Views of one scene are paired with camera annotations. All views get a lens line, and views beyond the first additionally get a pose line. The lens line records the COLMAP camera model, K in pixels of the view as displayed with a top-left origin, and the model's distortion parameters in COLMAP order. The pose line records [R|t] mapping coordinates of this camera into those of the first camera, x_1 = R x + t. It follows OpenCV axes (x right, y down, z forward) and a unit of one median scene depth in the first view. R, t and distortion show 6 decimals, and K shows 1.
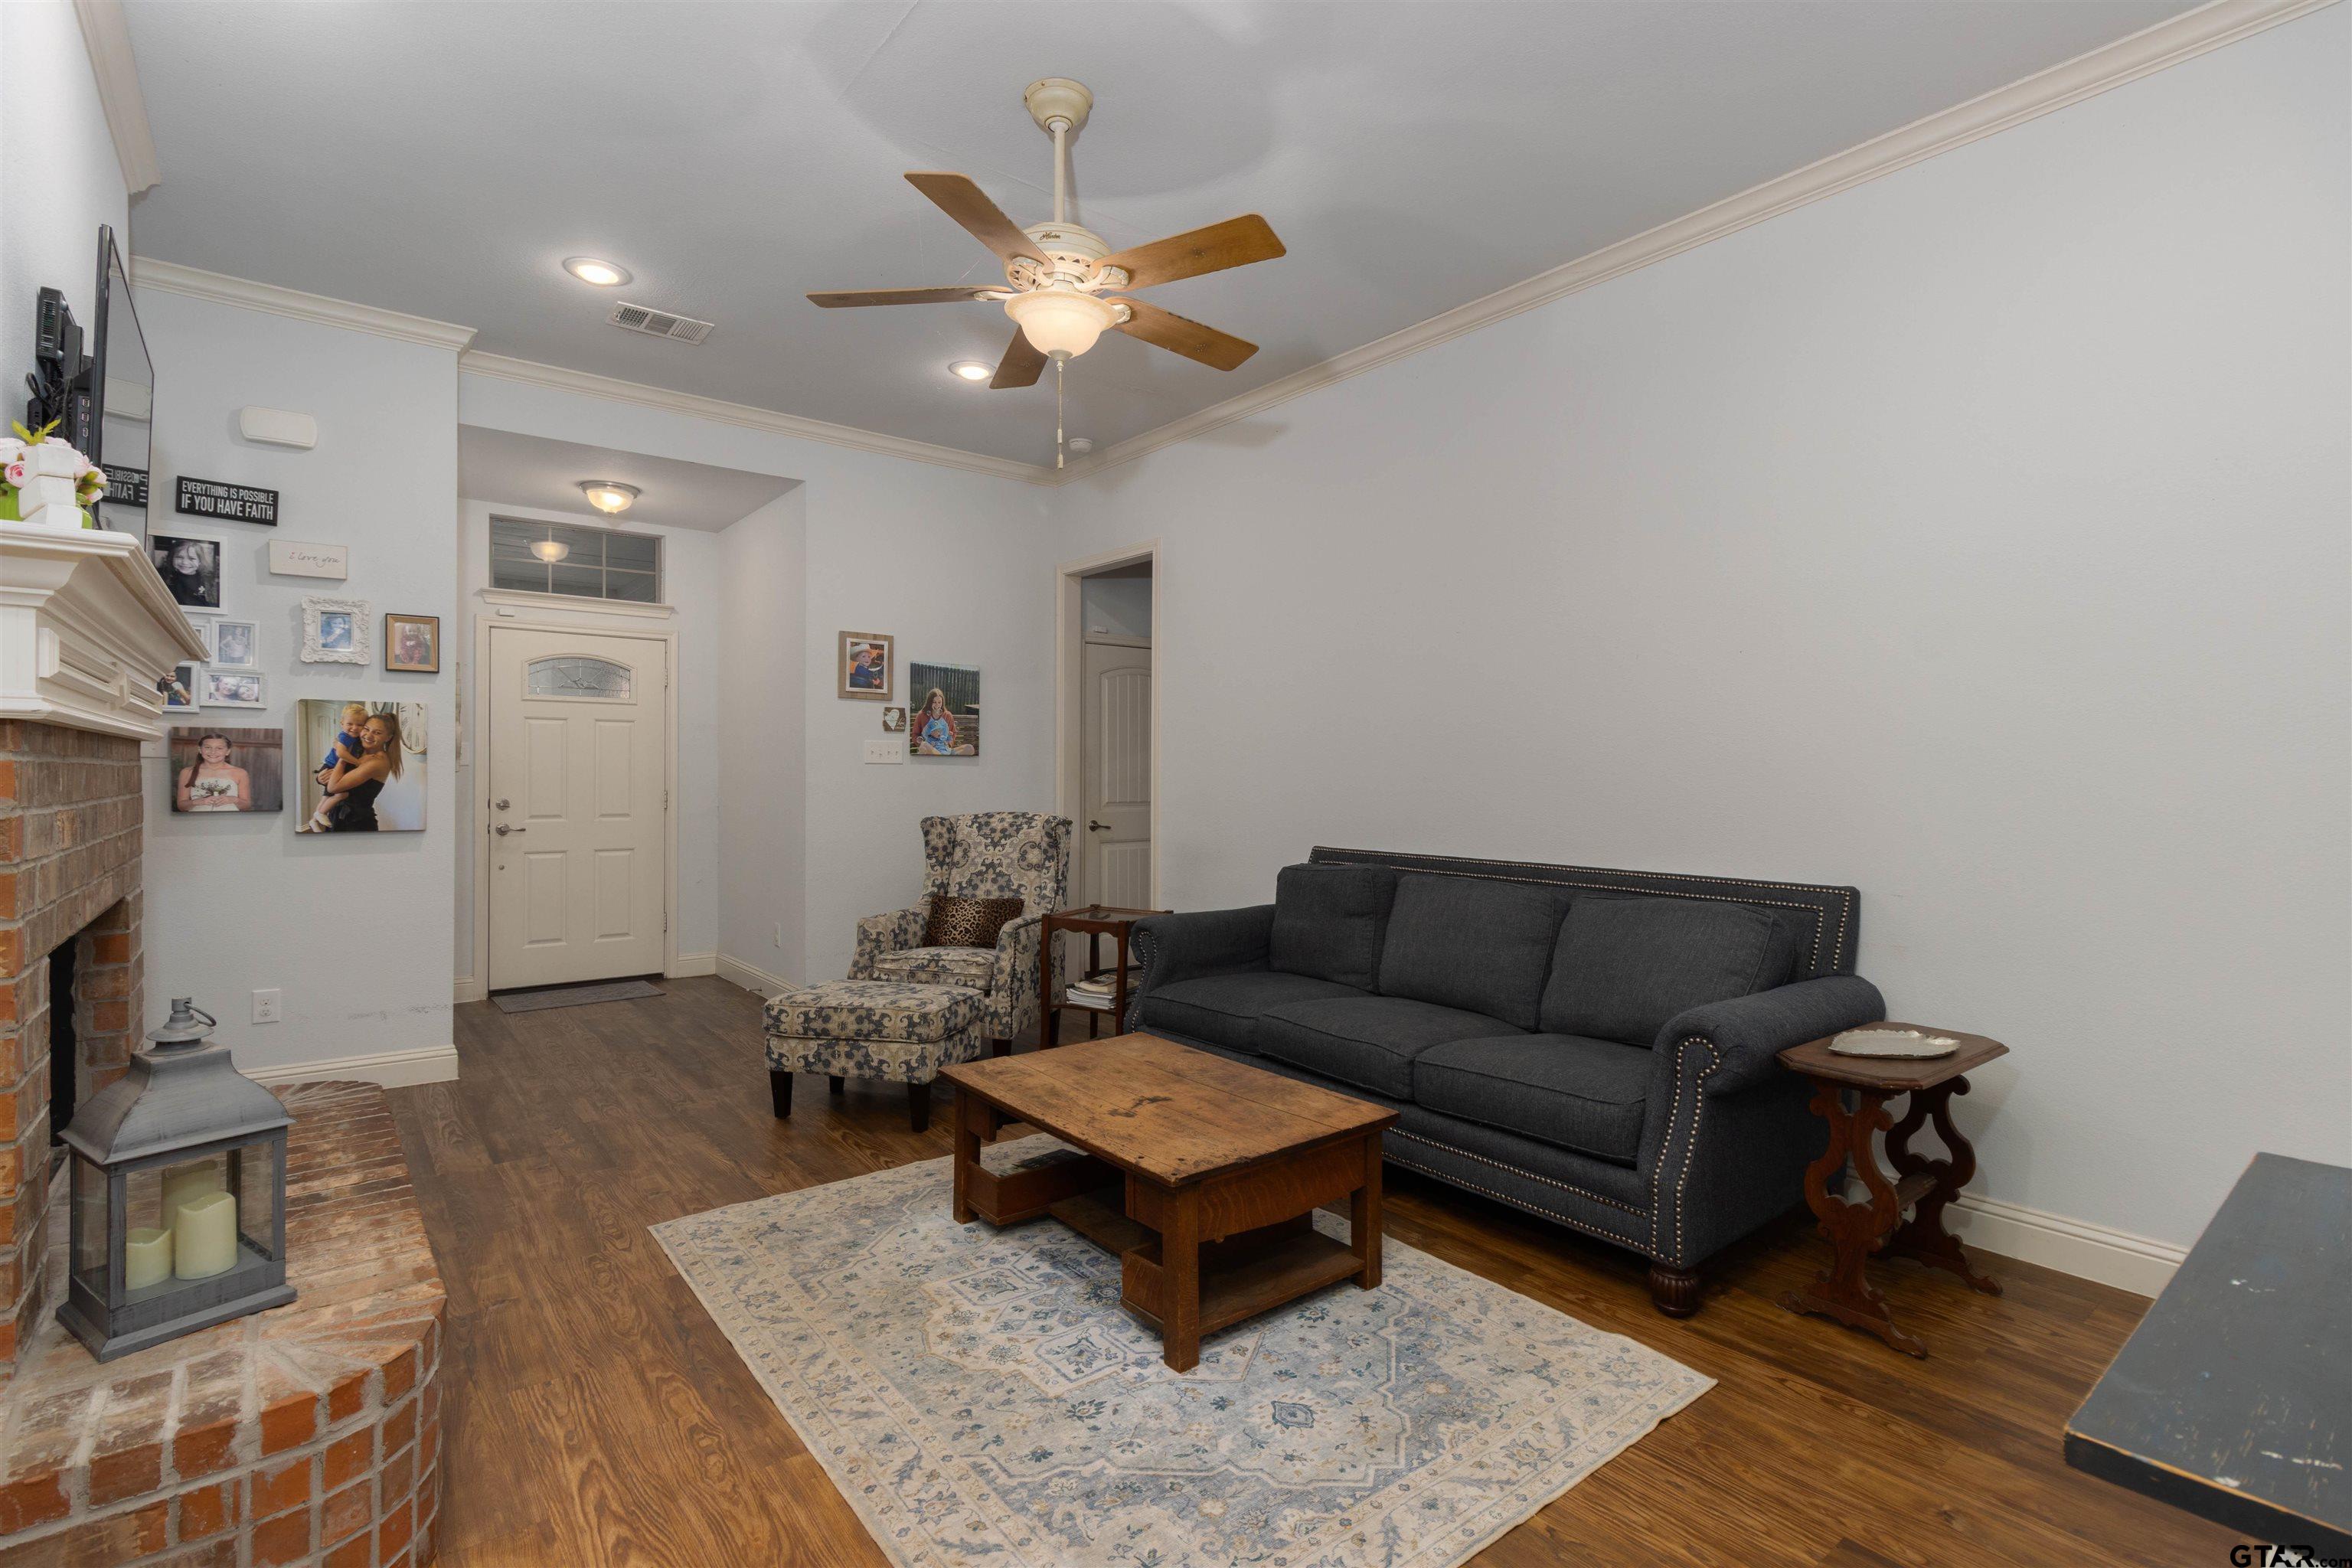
lens RADIAL K [[1113.4, 0, 1192.4], [0, 1113.4, 774.4], [0, 0, 1]] dist [0.004212, -0.000420]
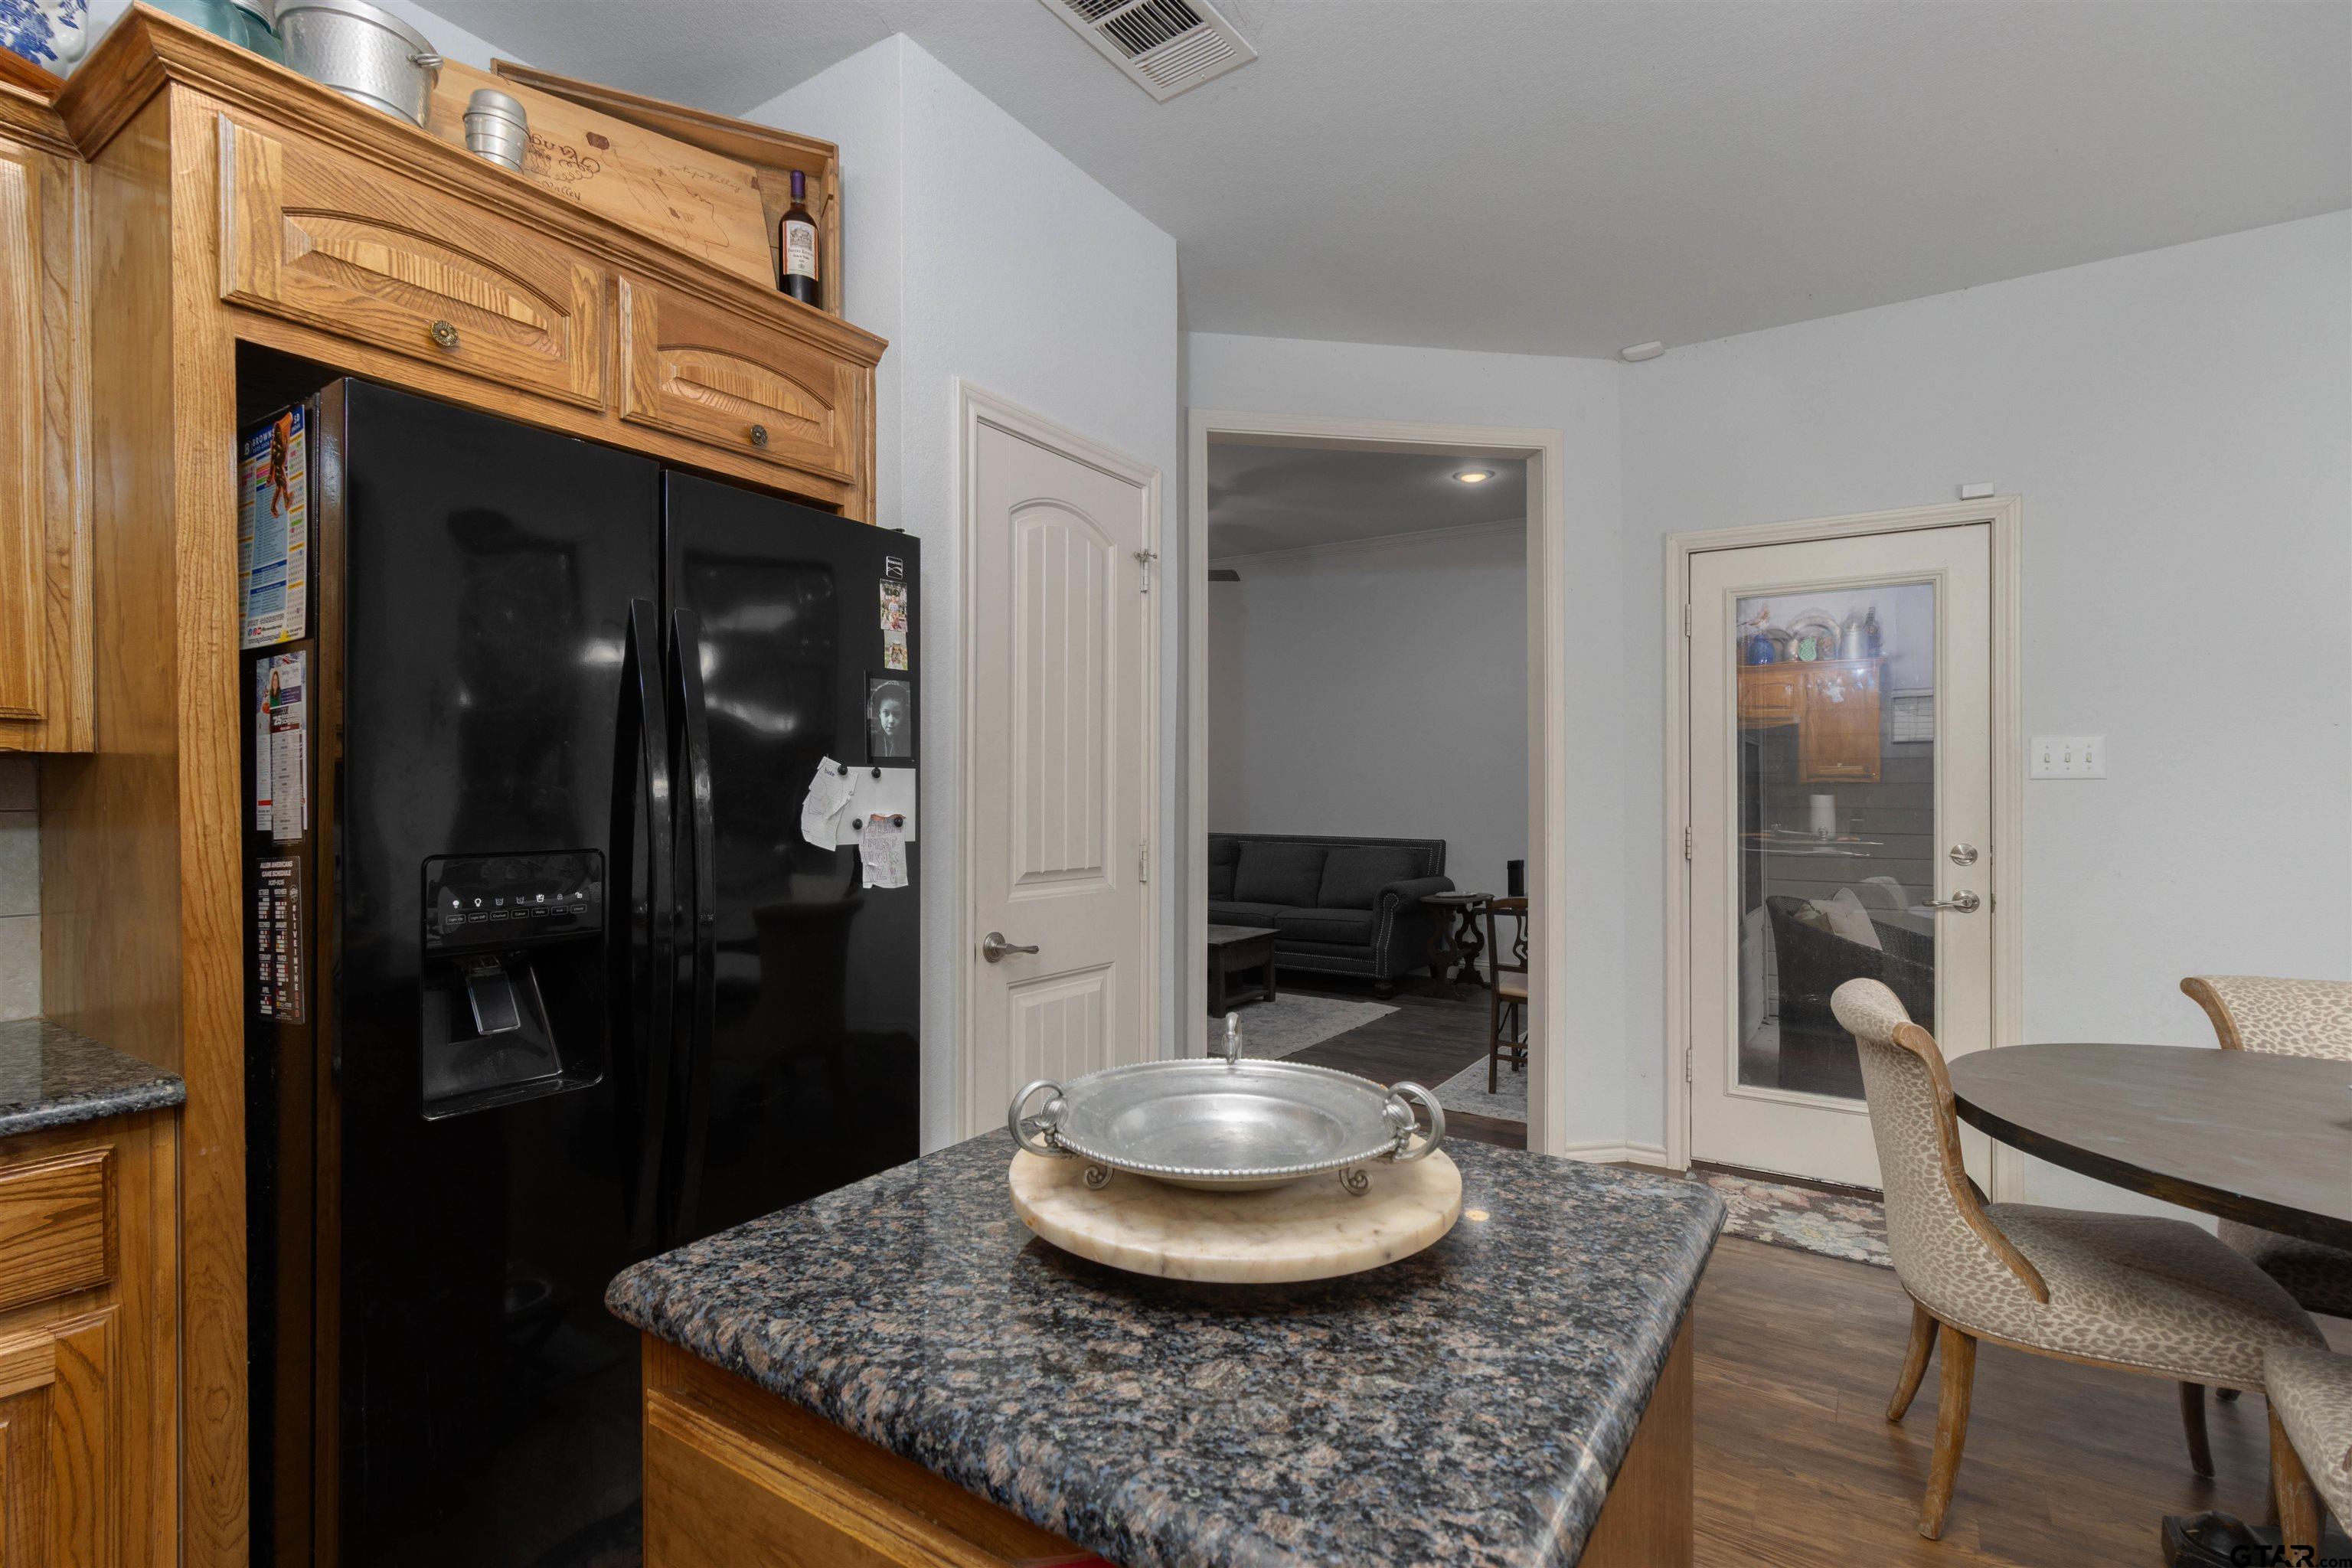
lens RADIAL K [[1113.4, 0, 1174.1], [0, 1113.4, 795.4], [0, 0, 1]] dist [0.004212, -0.000420]
pose [[0.952679, 0.001841, 0.303973, -0.736999], [-0.000682, 0.999992, -0.003917, 0.015926], [-0.303978, 0.003524, 0.952672, -1.188573]]
